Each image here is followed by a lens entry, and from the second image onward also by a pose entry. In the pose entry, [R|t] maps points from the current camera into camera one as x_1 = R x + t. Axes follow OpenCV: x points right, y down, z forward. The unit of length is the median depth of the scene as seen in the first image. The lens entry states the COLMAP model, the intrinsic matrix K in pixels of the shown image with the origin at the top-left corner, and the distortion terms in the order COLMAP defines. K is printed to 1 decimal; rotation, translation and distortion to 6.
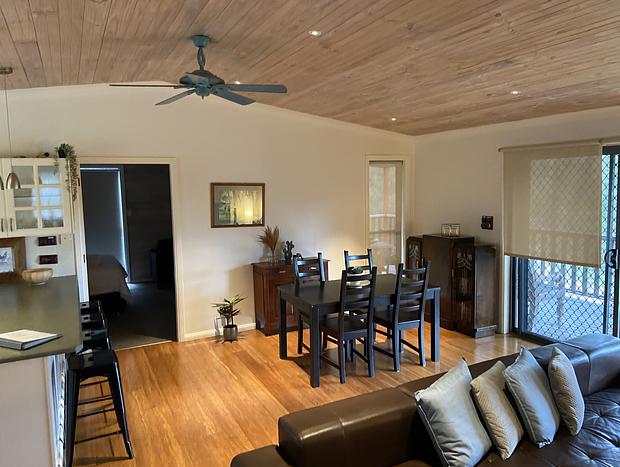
lens RADIAL K [[474.7, 0, 314.1], [0, 474.7, 227.9], [0, 0, 1]] dist [0.121209, -0.141483]
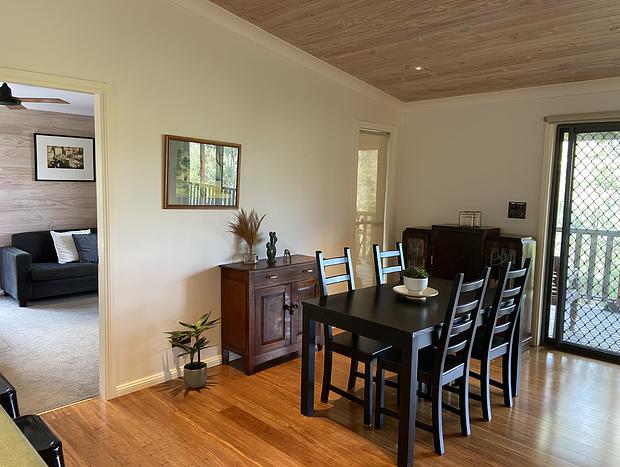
lens RADIAL K [[474.7, 0, 310.0], [0, 474.7, 231.0], [0, 0, 1]] dist [0.121209, -0.141483]
pose [[0.944905, 0.008398, 0.327238, -0.240594], [-0.010636, 0.999931, 0.005049, 0.024023], [-0.327173, -0.008252, 0.944929, 0.354258]]
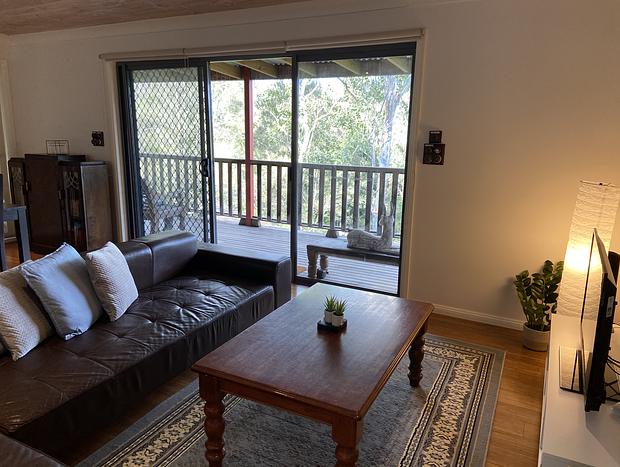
lens RADIAL K [[474.7, 0, 312.3], [0, 474.7, 230.8], [0, 0, 1]] dist [0.121209, -0.141483]
pose [[0.816970, -0.090509, 0.569534, 0.154345], [0.026712, 0.992486, 0.119406, 0.065740], [-0.576062, -0.082338, 0.813249, -0.008715]]
